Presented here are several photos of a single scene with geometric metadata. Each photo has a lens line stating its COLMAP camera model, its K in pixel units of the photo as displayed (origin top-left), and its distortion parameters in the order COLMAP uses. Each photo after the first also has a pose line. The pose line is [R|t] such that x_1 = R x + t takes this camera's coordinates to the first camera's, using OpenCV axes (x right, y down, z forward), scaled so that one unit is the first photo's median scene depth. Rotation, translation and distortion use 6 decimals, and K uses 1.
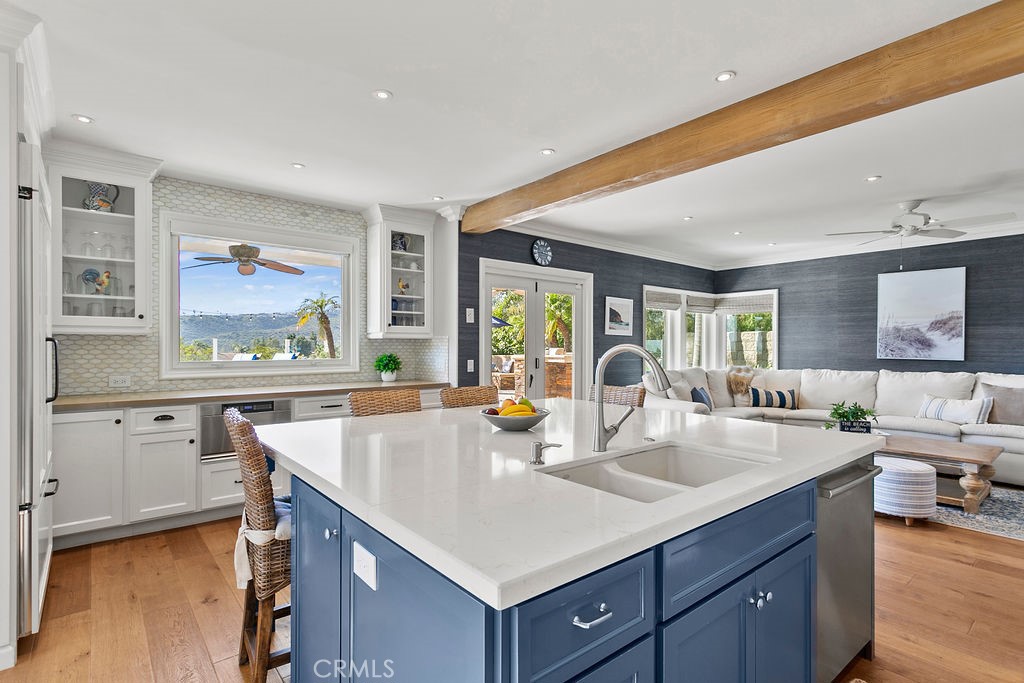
lens RADIAL K [[497.9, 0, 500.5], [0, 497.9, 346.4], [0, 0, 1]] dist [0.001860, 0.000811]
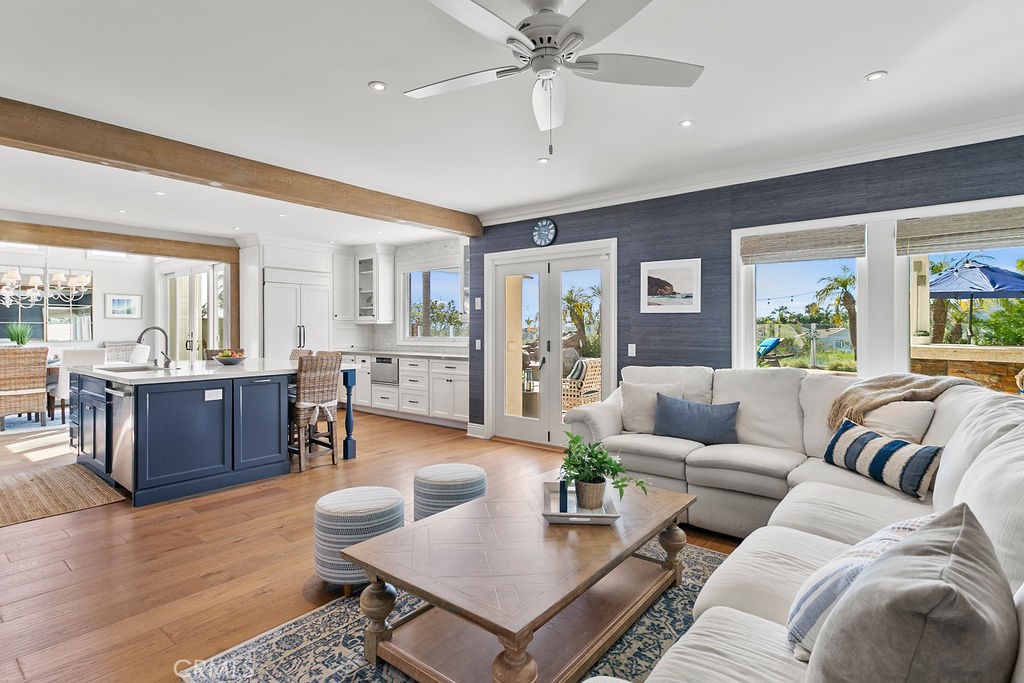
lens RADIAL K [[503.7, 0, 507.1], [0, 503.7, 332.7], [0, 0, 1]] dist [-0.000457, -0.000023]
pose [[0.207875, 0.004484, -0.978145, 0.947794], [-0.002036, 0.999989, 0.004152, 0.003482], [0.978153, 0.001128, 0.207882, 0.662301]]
